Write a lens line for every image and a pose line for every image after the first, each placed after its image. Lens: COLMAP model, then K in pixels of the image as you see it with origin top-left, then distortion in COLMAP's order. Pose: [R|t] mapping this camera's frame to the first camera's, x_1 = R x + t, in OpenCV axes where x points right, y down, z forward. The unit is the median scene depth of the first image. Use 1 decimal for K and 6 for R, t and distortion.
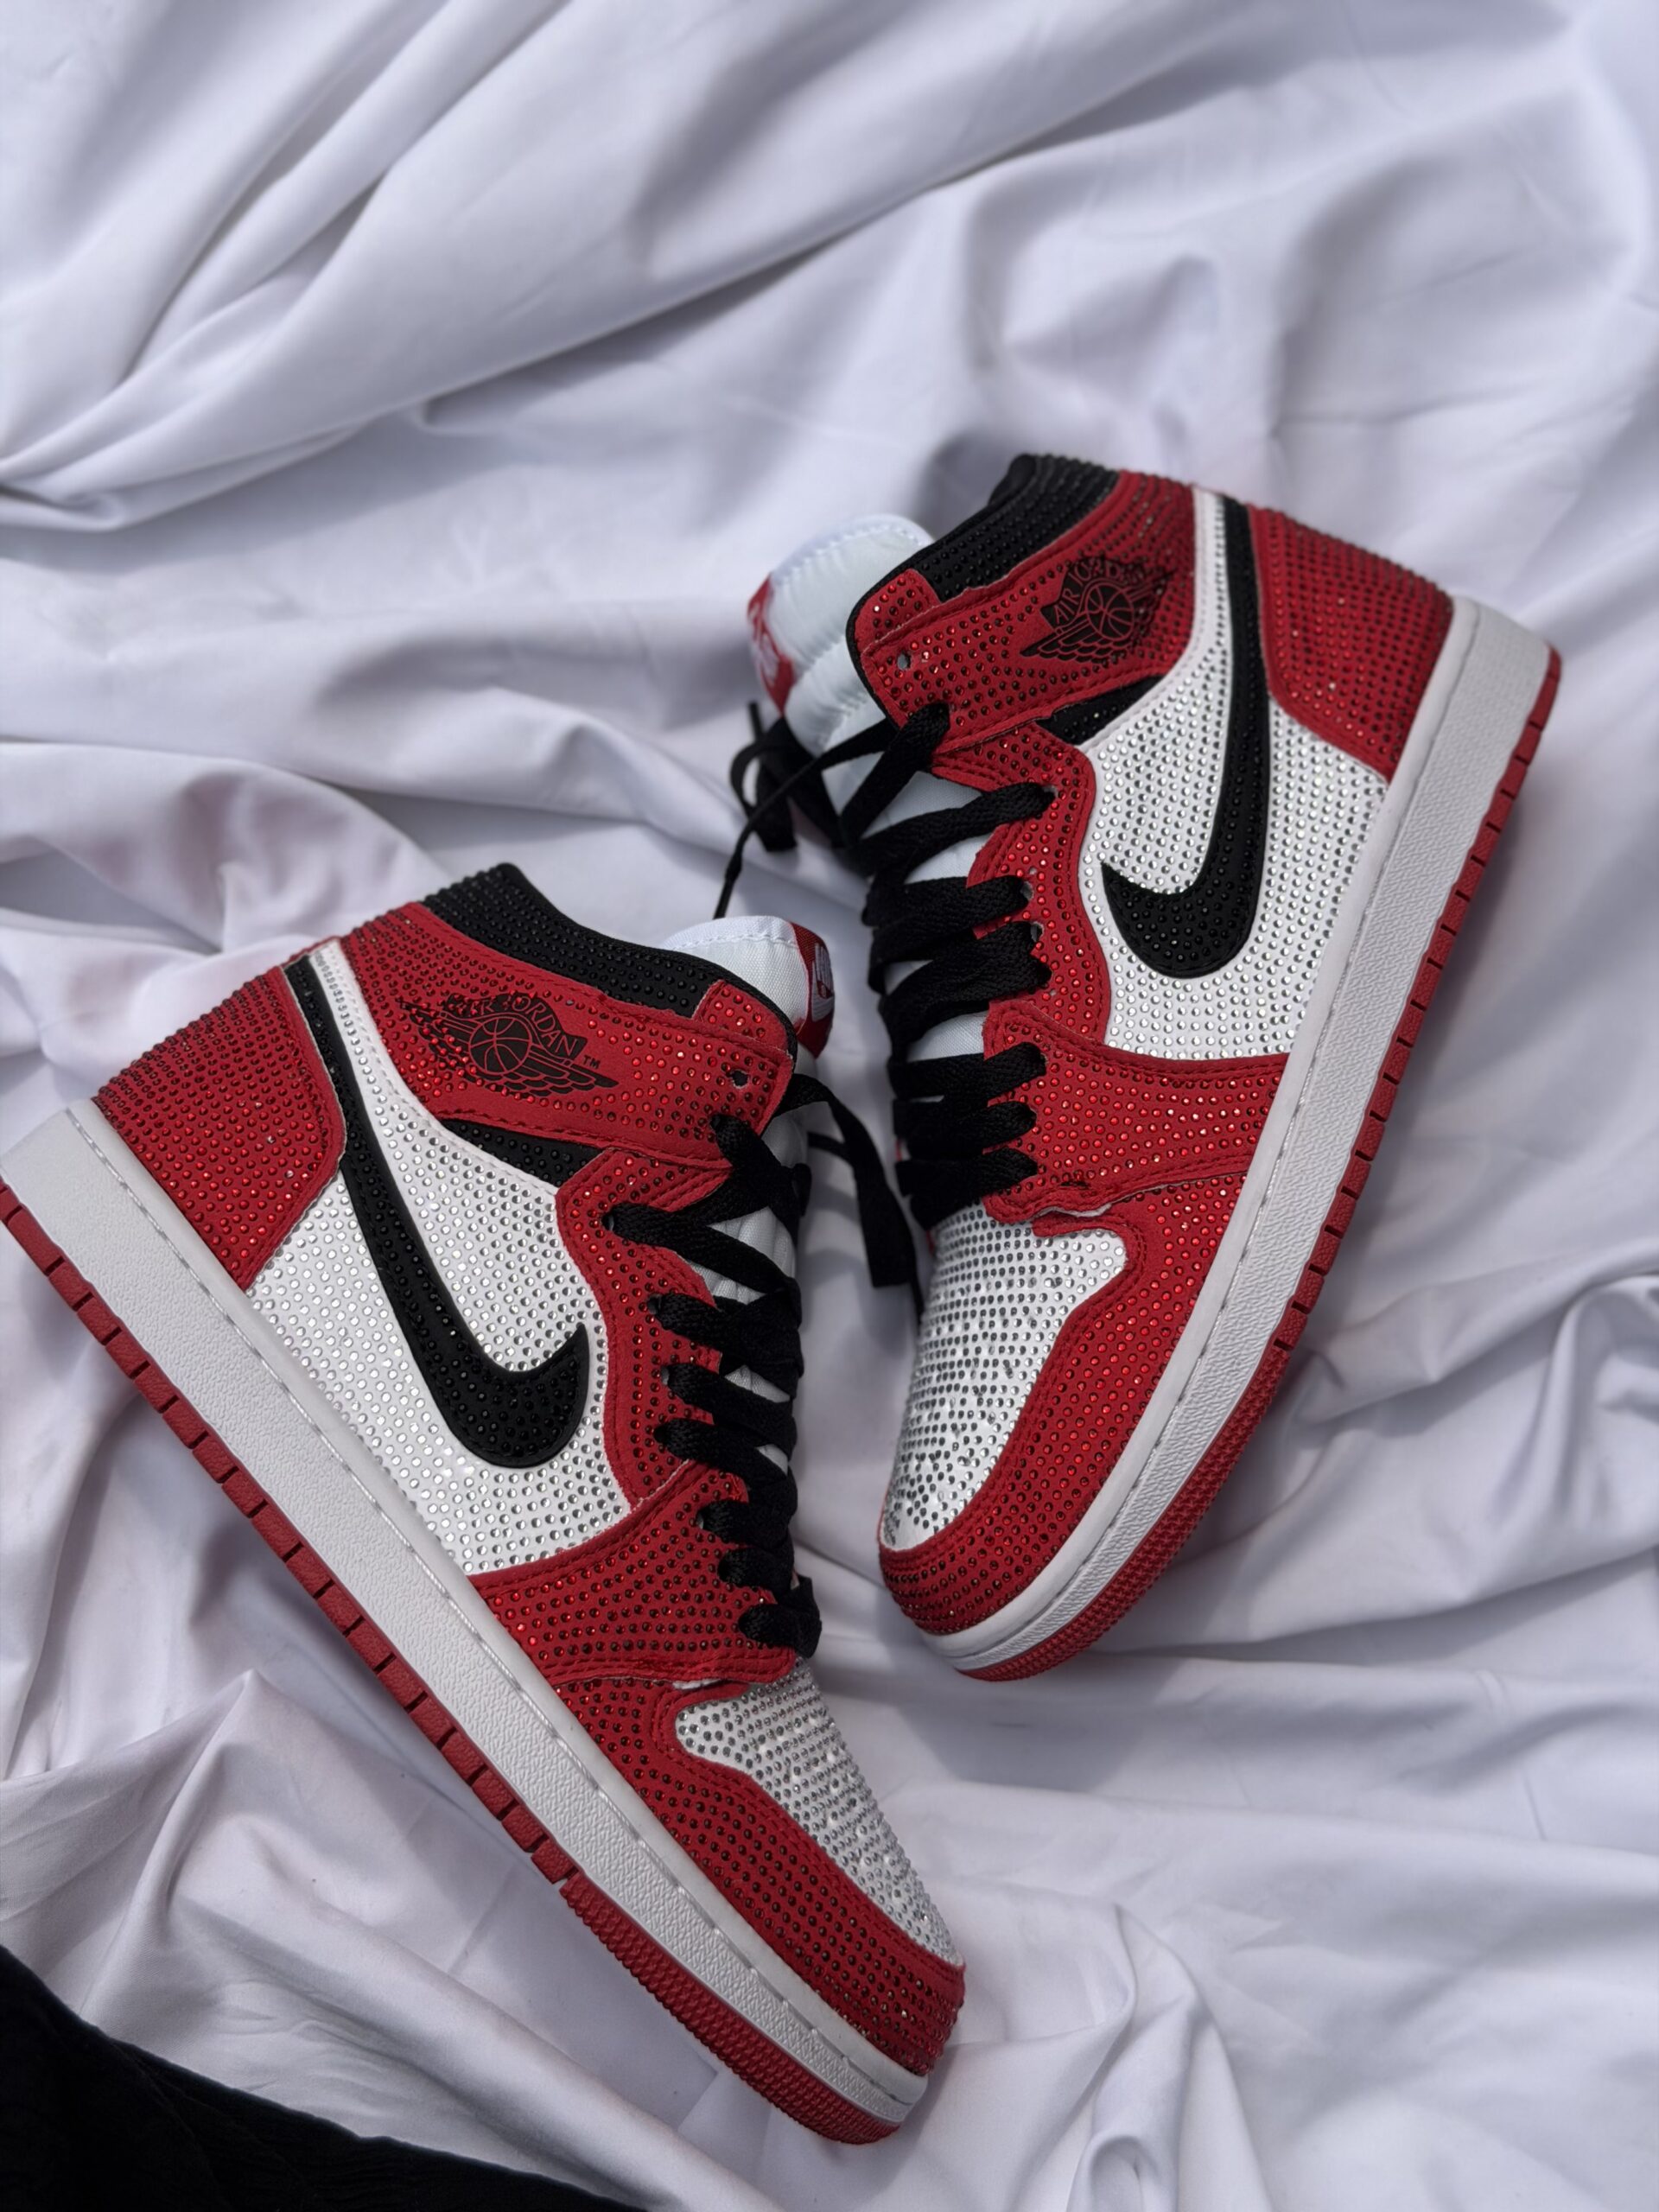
lens RADIAL K [[3280.0, 0, 831.7], [0, 3280.0, 1095.4], [0, 0, 1]] dist [0.124123, 0.000000]
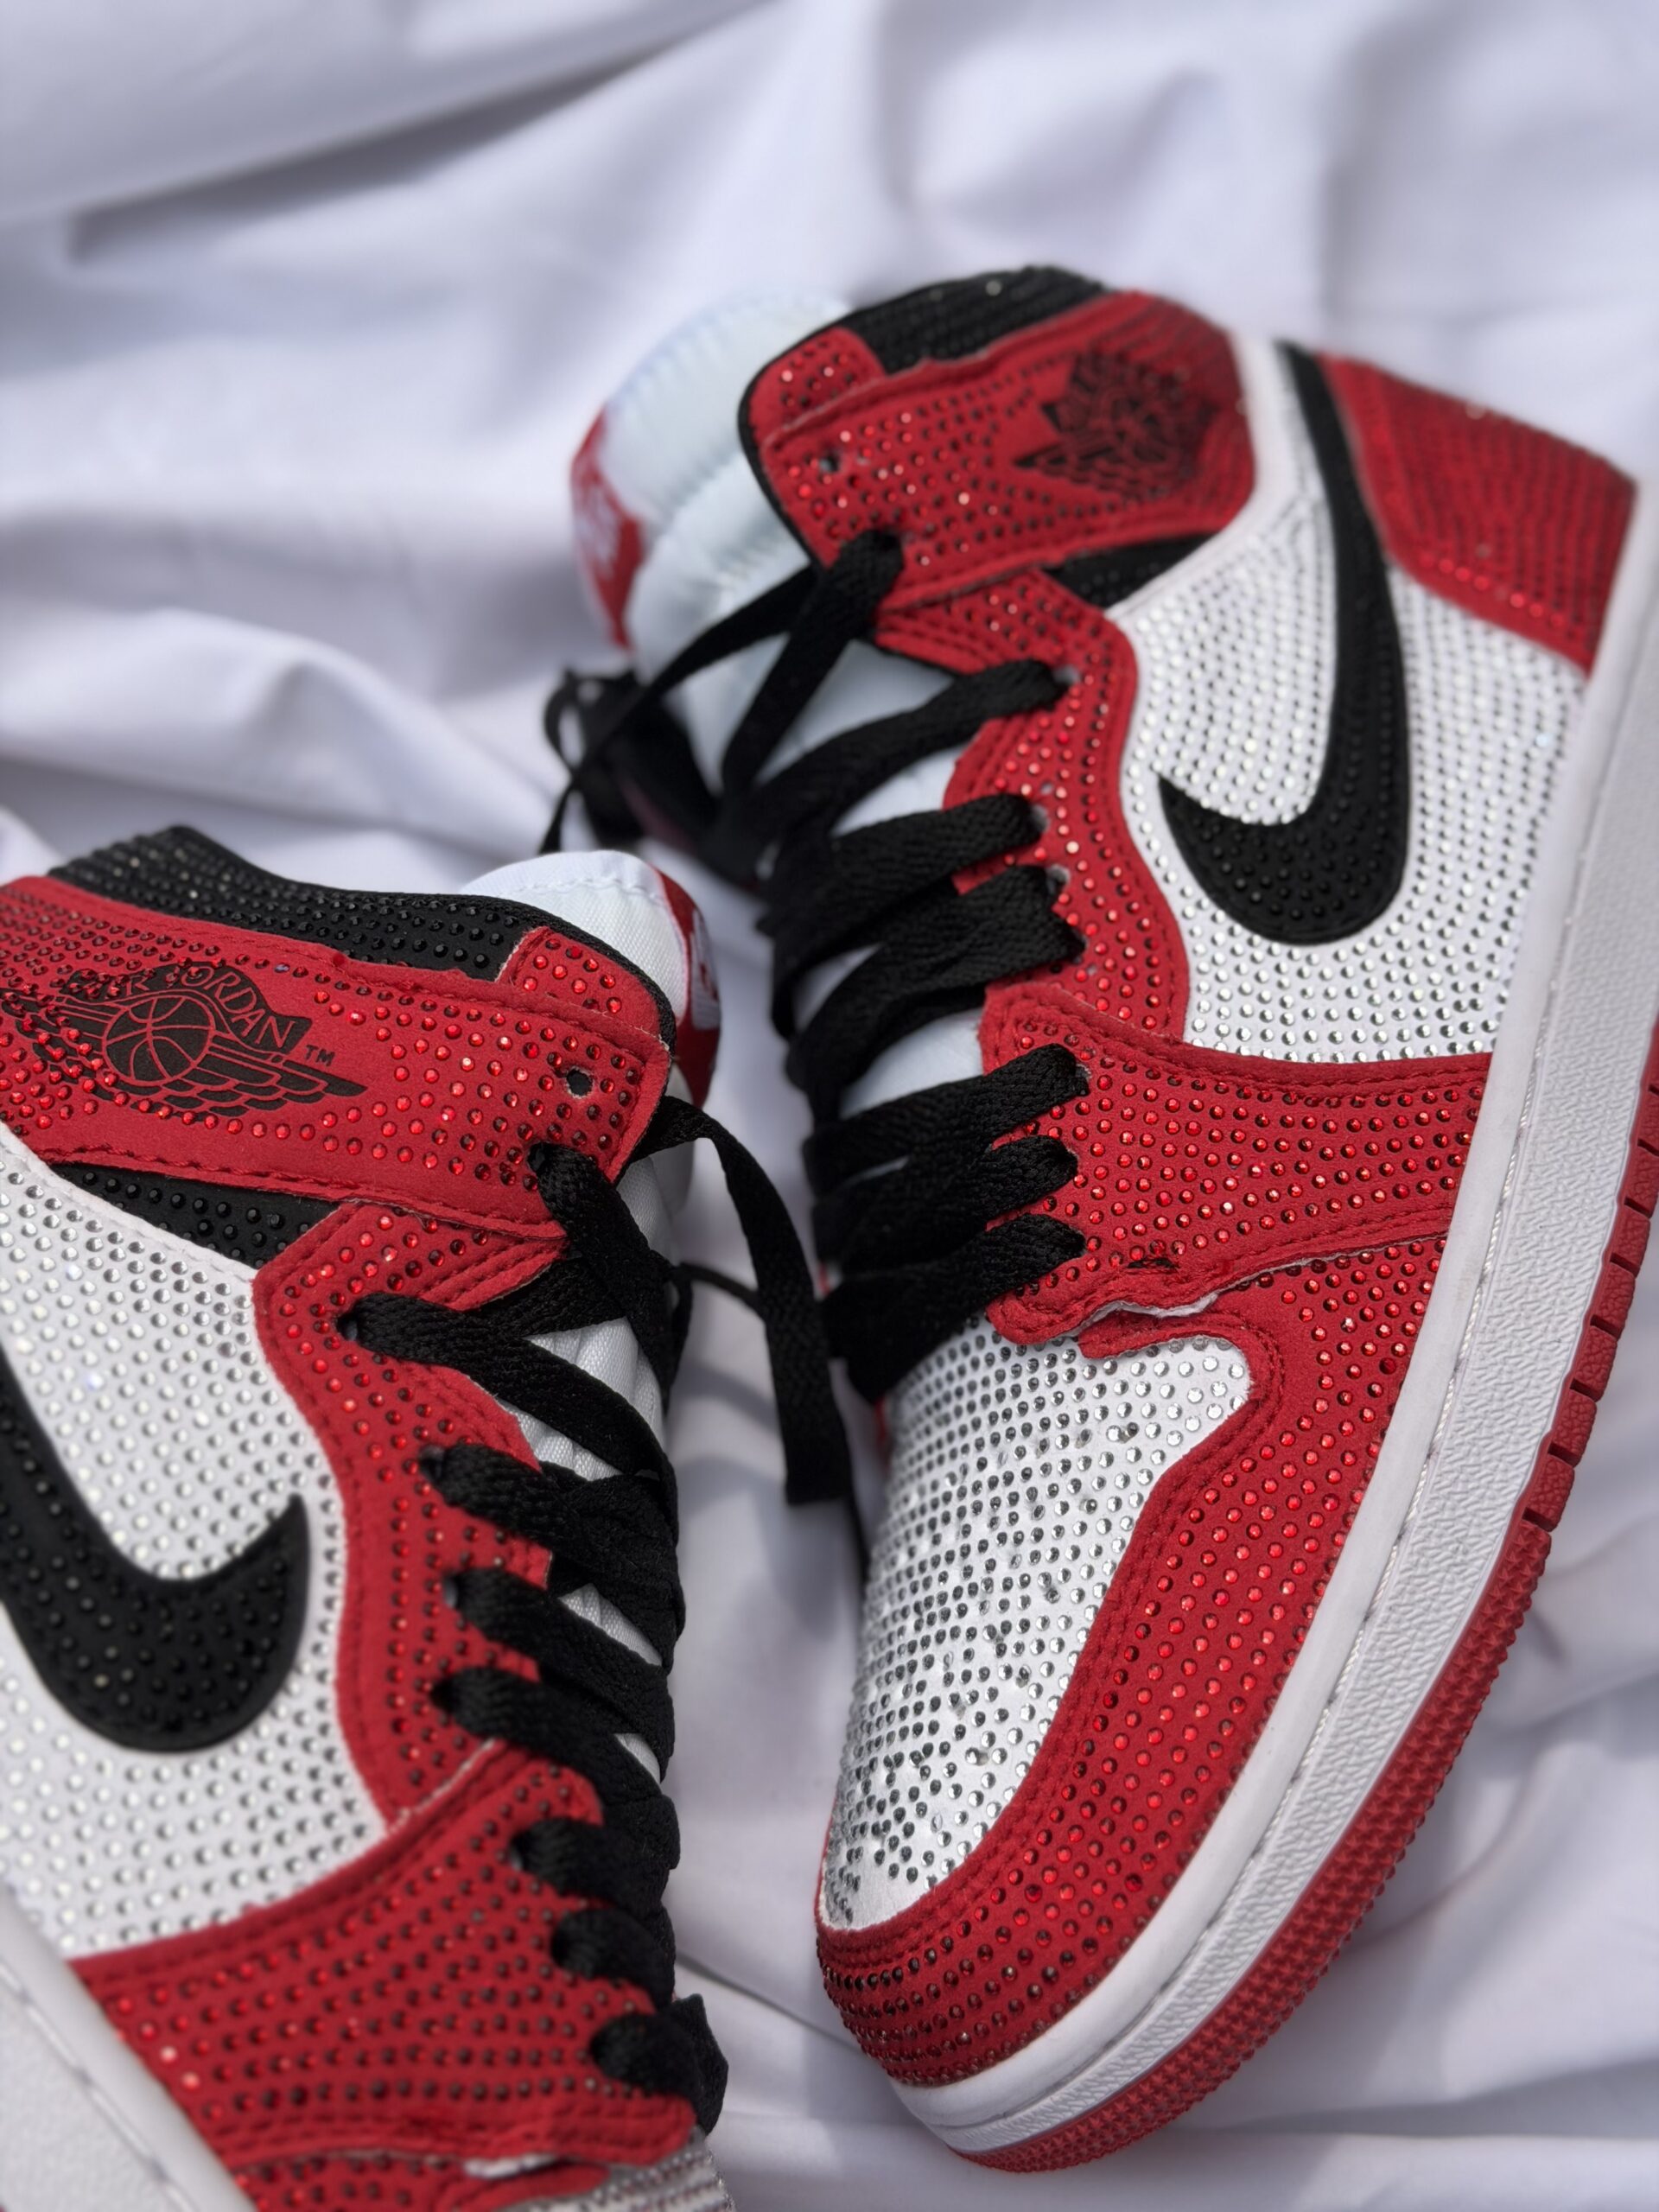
lens RADIAL K [[3280.0, 0, 841.4], [0, 3280.0, 1106.5], [0, 0, 1]] dist [0.124123, 0.000000]
pose [[0.996093, -0.006138, 0.088097, -0.032363], [0.023164, 0.980813, -0.193567, 0.110654], [-0.085218, 0.194852, 0.977124, 0.423777]]
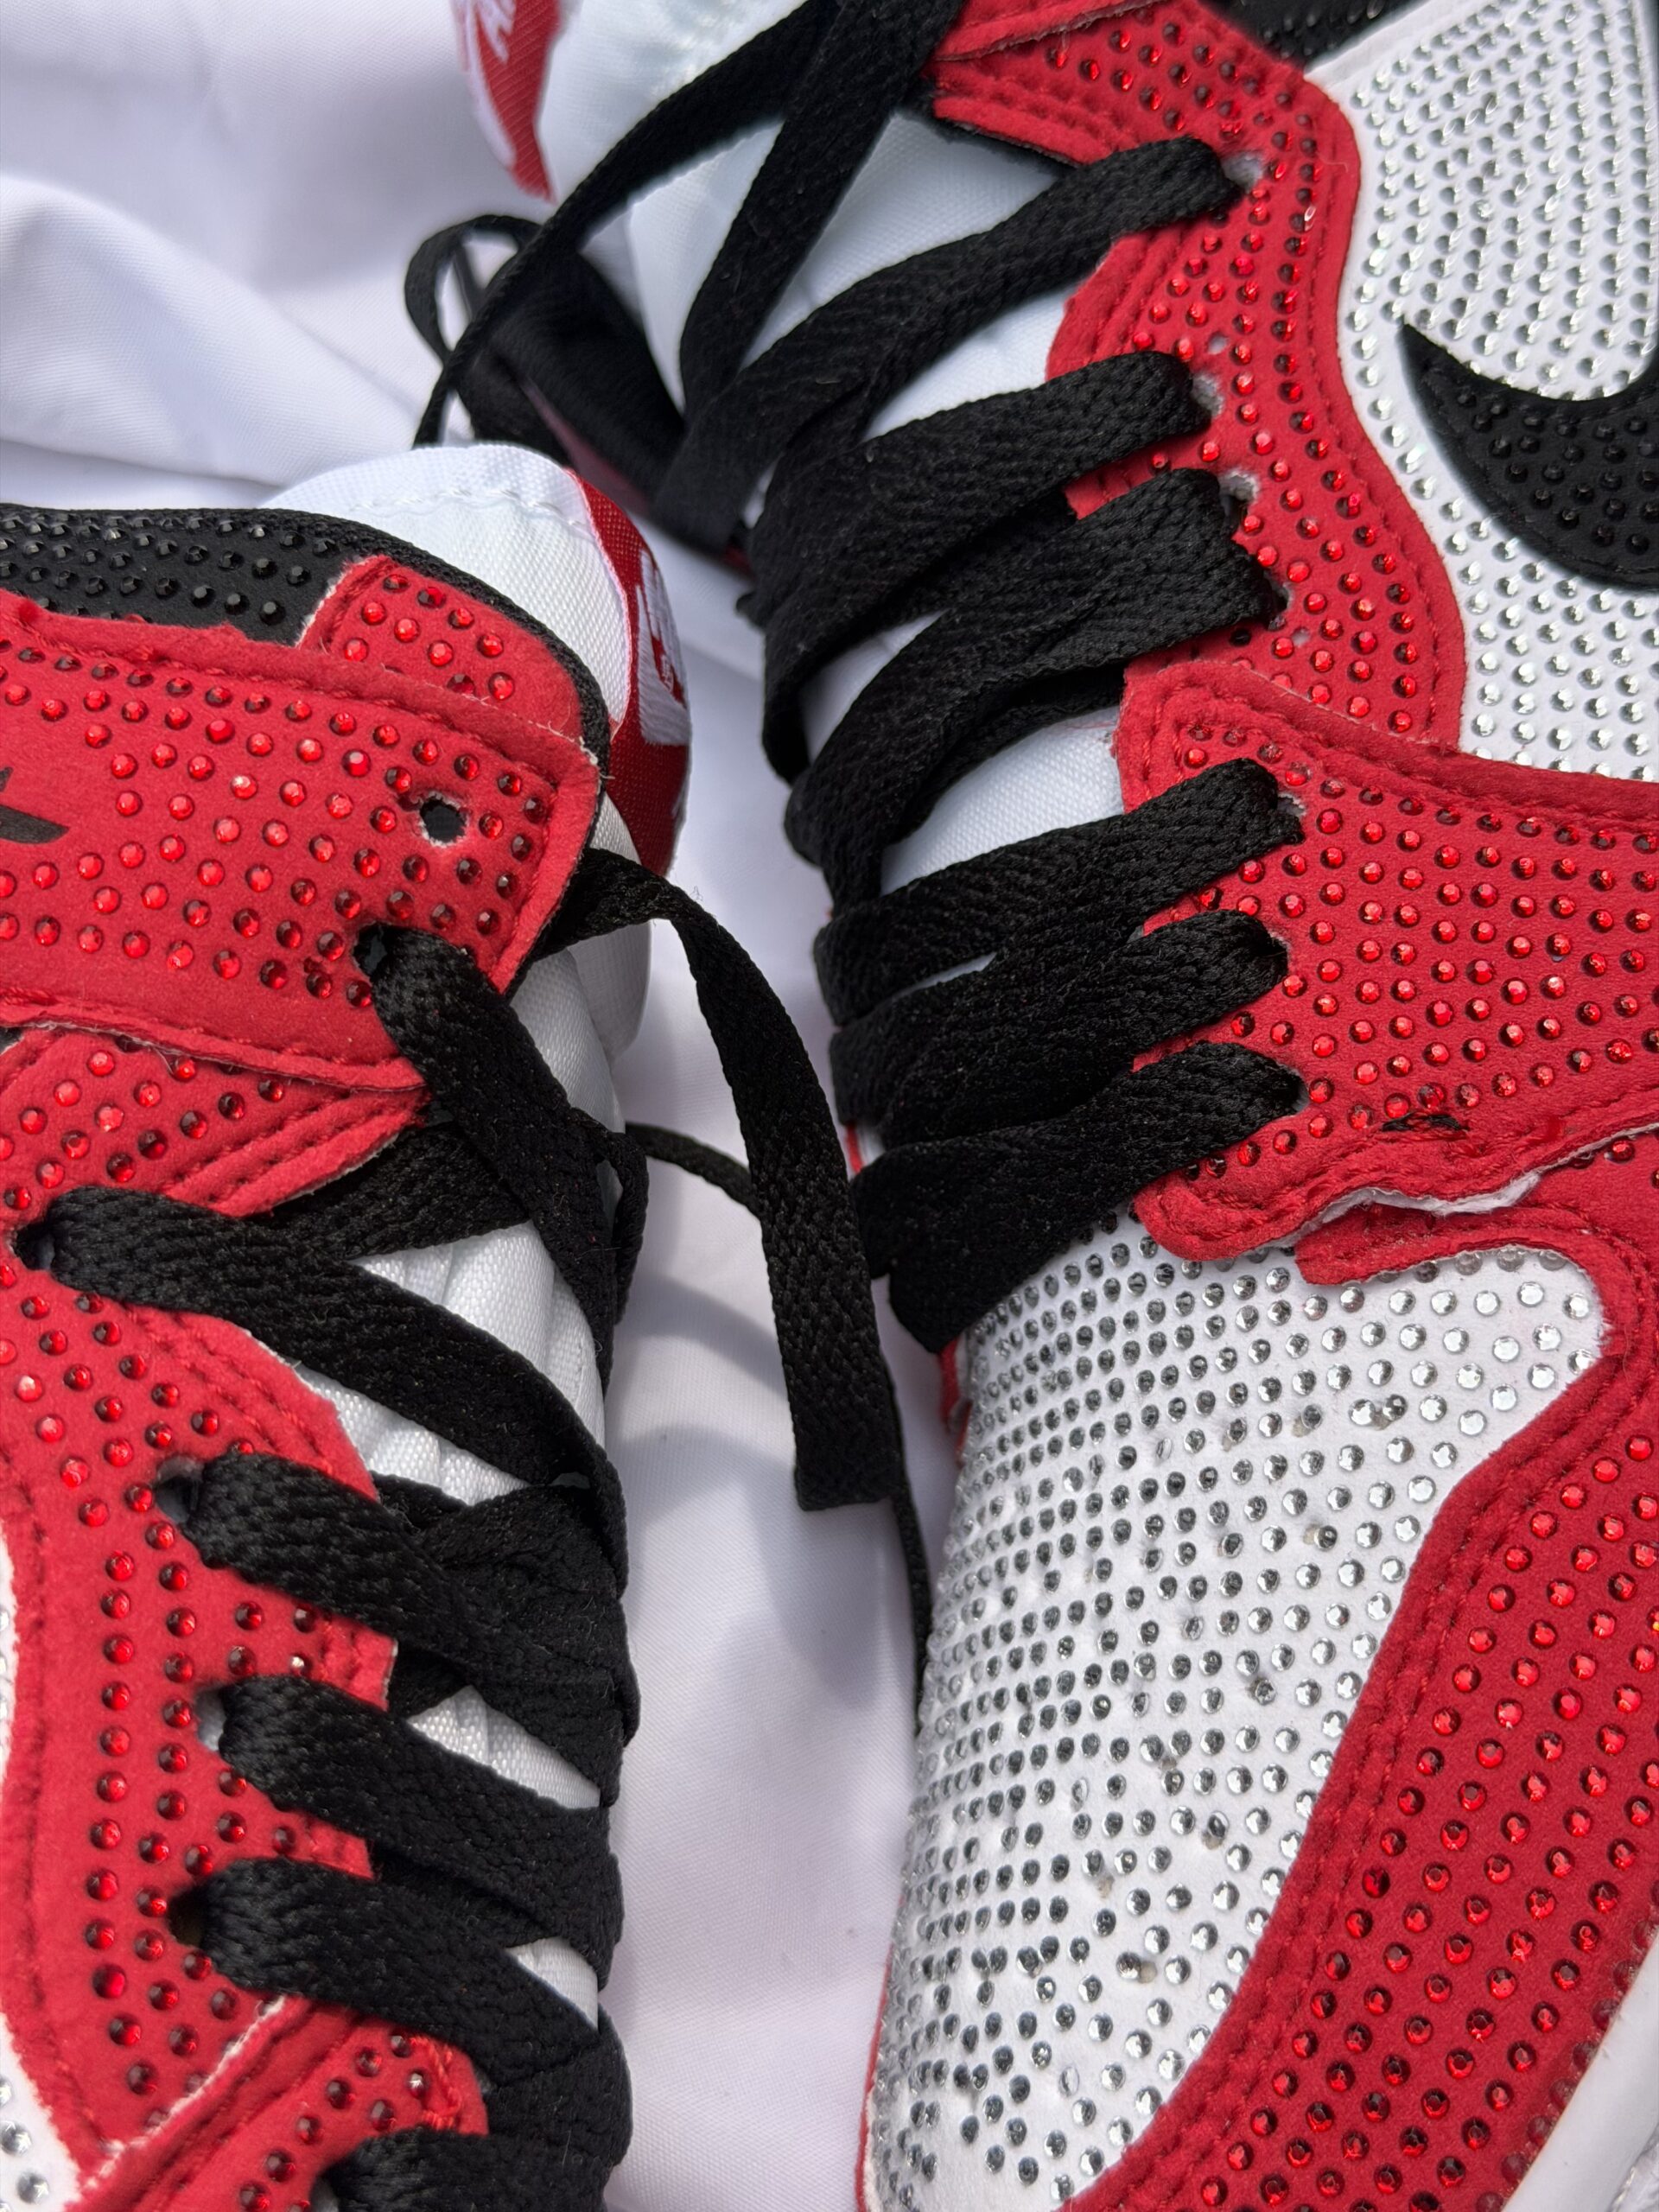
lens RADIAL K [[3280.0, 0, 816.8], [0, 3280.0, 1123.1], [0, 0, 1]] dist [0.124123, 0.000000]
pose [[0.996087, -0.019067, 0.086293, -0.019044], [0.031501, 0.988914, -0.145111, 0.074417], [-0.082569, 0.147262, 0.985645, 0.659837]]
